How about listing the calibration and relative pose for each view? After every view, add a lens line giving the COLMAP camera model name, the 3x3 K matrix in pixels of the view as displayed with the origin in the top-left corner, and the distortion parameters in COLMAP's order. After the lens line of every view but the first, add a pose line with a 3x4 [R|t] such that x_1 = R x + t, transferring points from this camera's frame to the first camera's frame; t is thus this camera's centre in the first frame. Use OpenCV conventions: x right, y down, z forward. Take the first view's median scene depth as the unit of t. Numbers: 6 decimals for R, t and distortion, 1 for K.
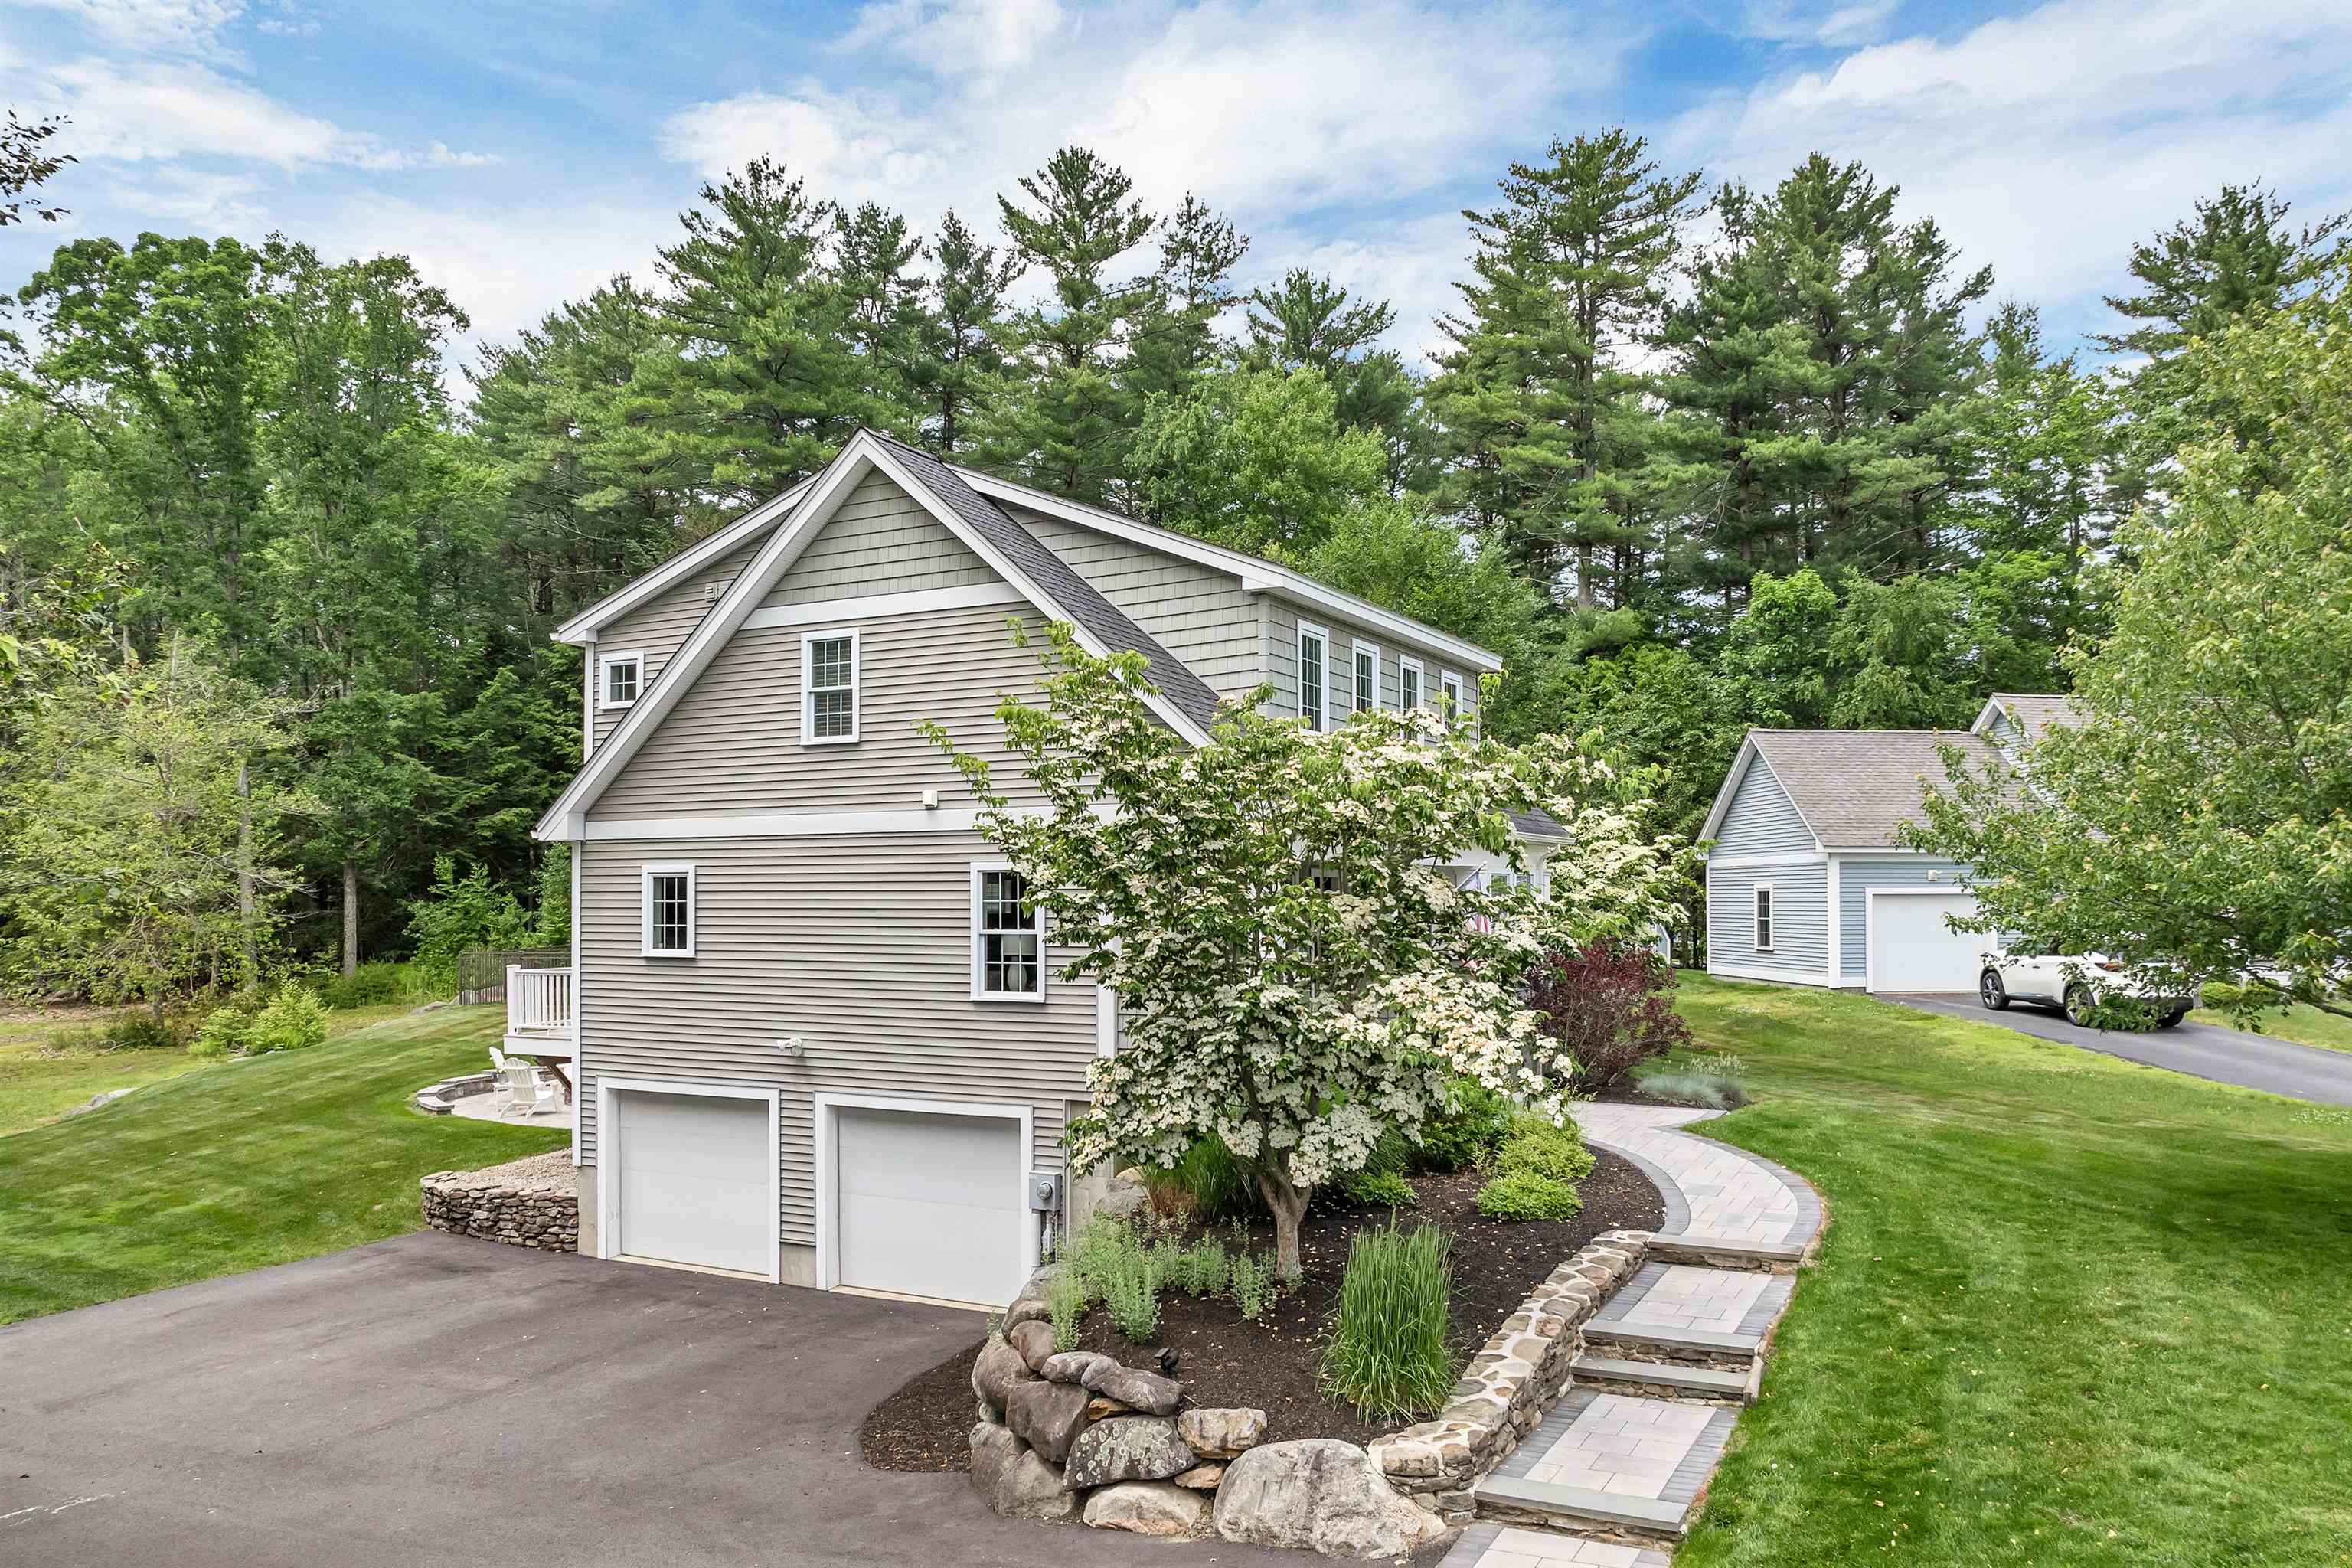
lens RADIAL K [[1634.1, 0, 1176.3], [0, 1634.1, 867.9], [0, 0, 1]] dist [-0.051495, 0.030021]
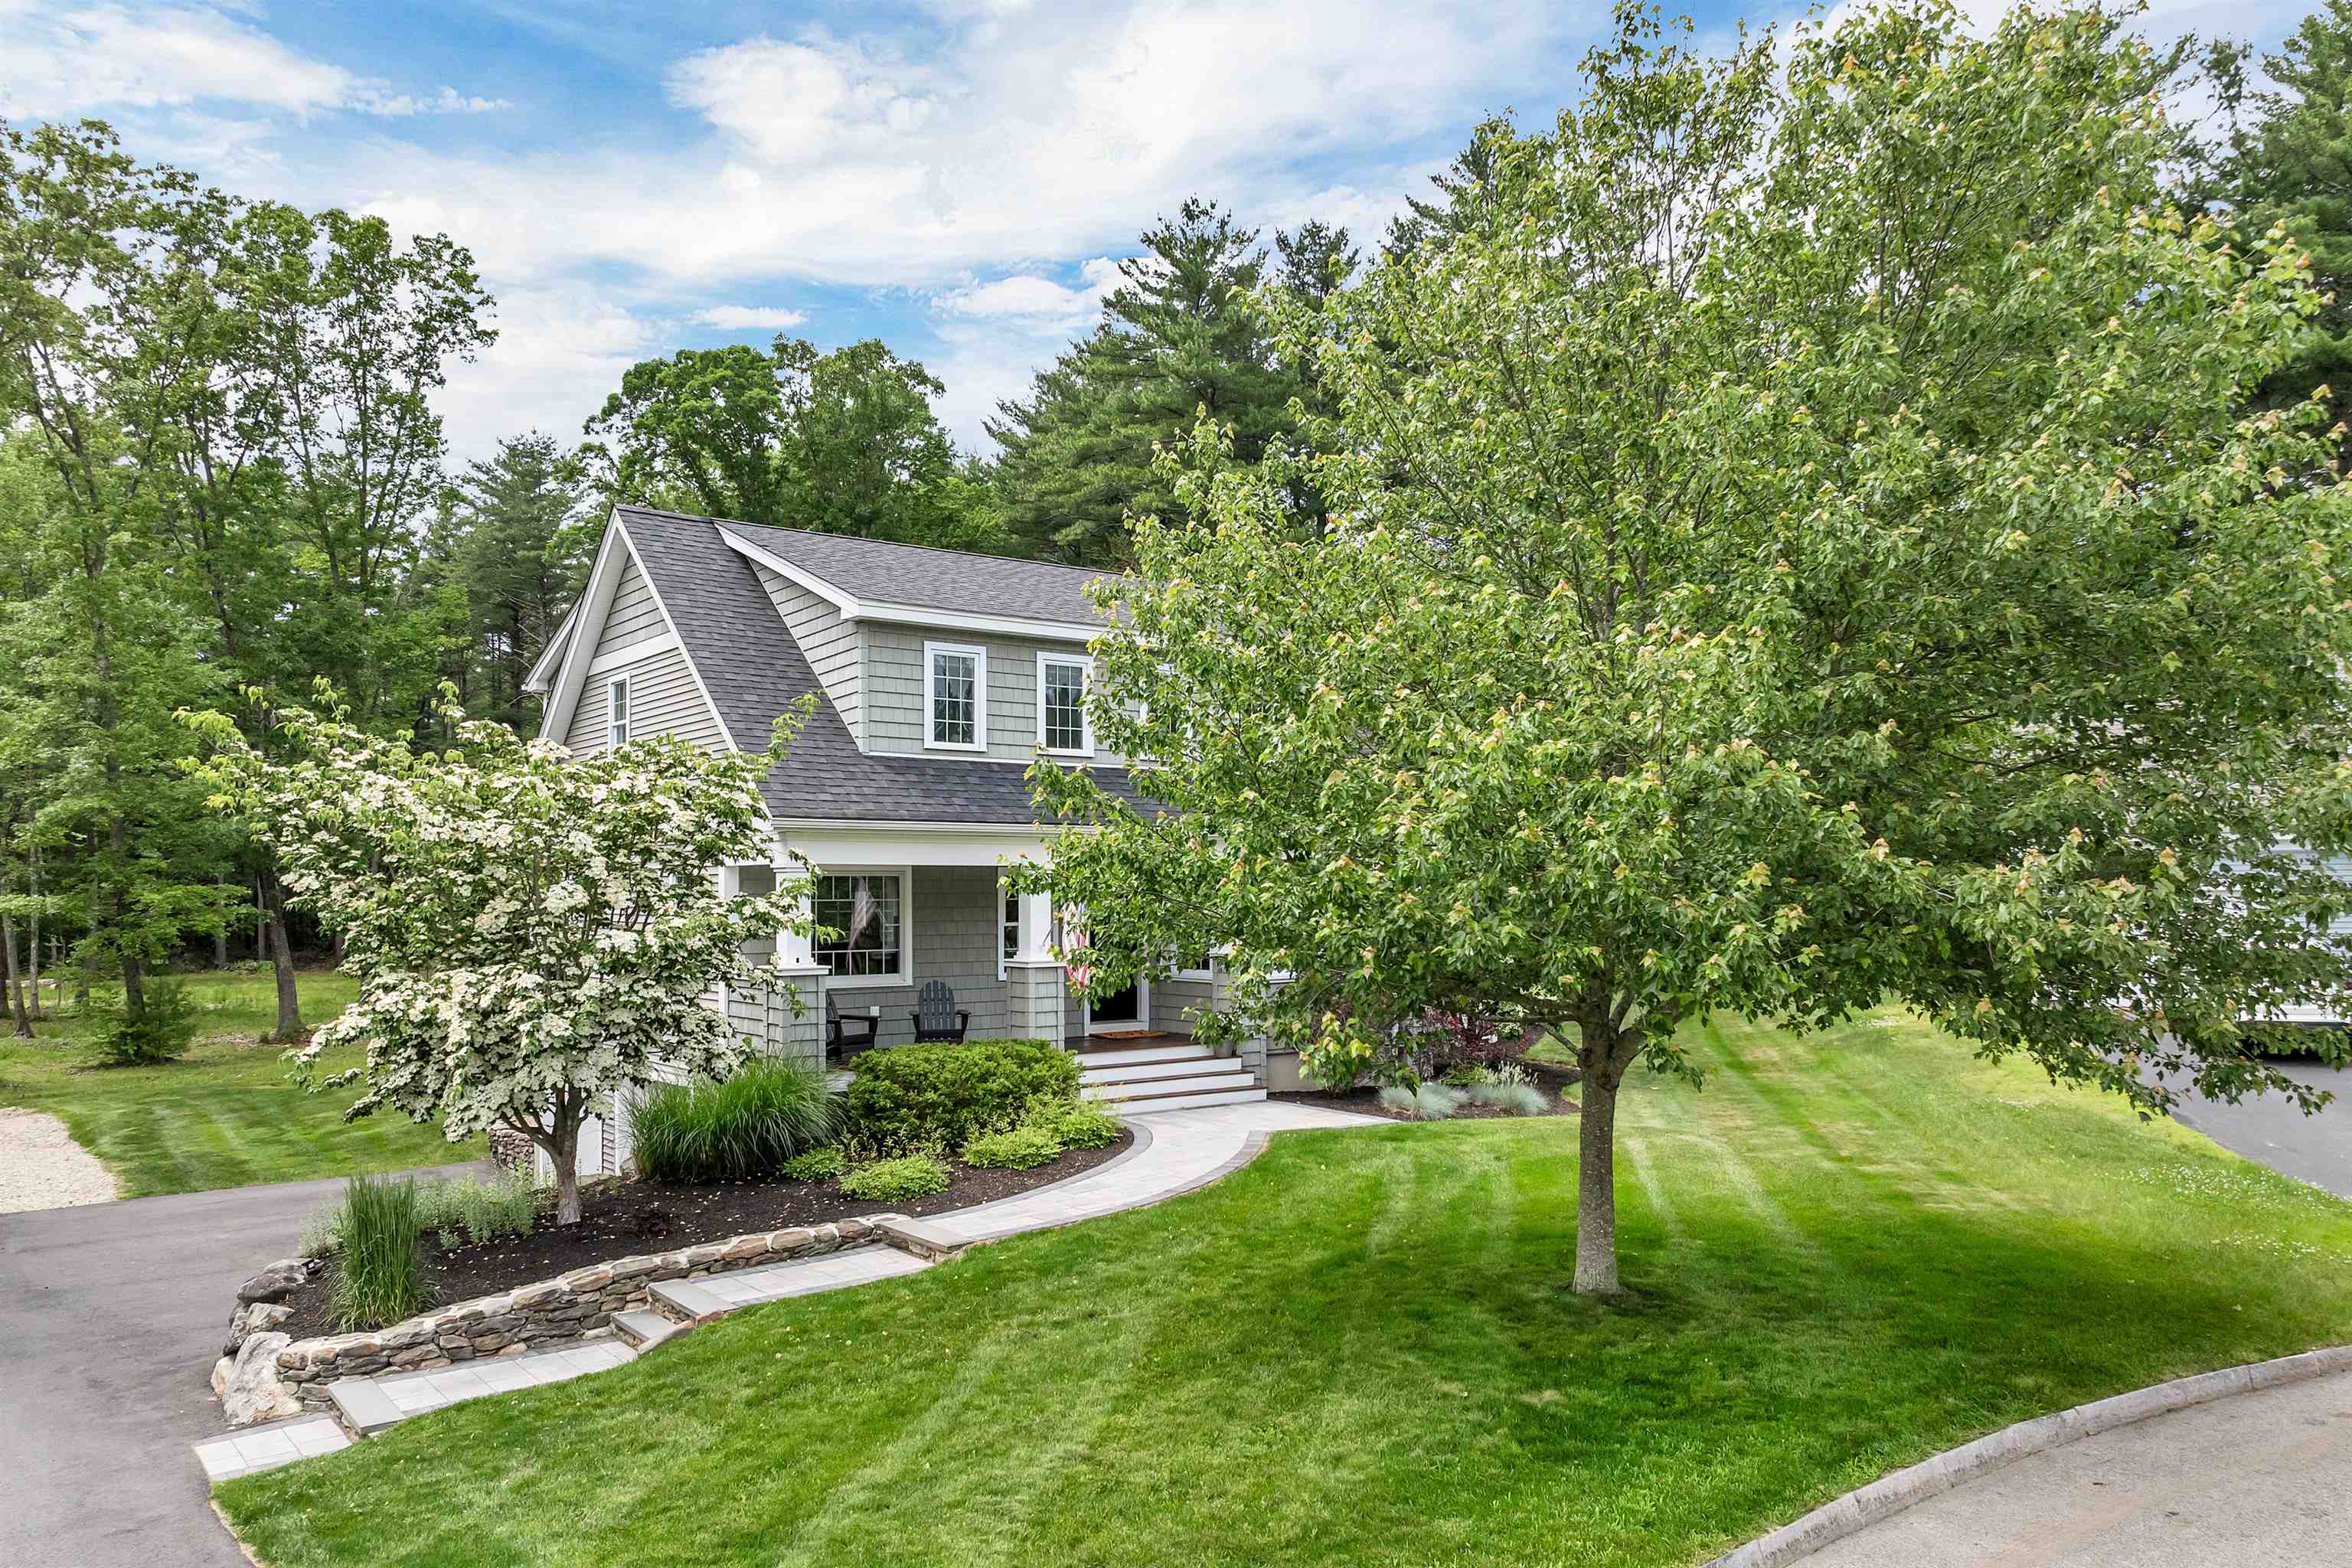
lens RADIAL K [[1636.1, 0, 1179.2], [0, 1636.1, 882.7], [0, 0, 1]] dist [-0.035463, 0.002084]
pose [[0.911789, -0.002756, -0.410650, 0.189661], [0.006835, 0.999941, 0.008466, -0.000160], [0.410603, -0.010526, 0.911754, 0.023624]]
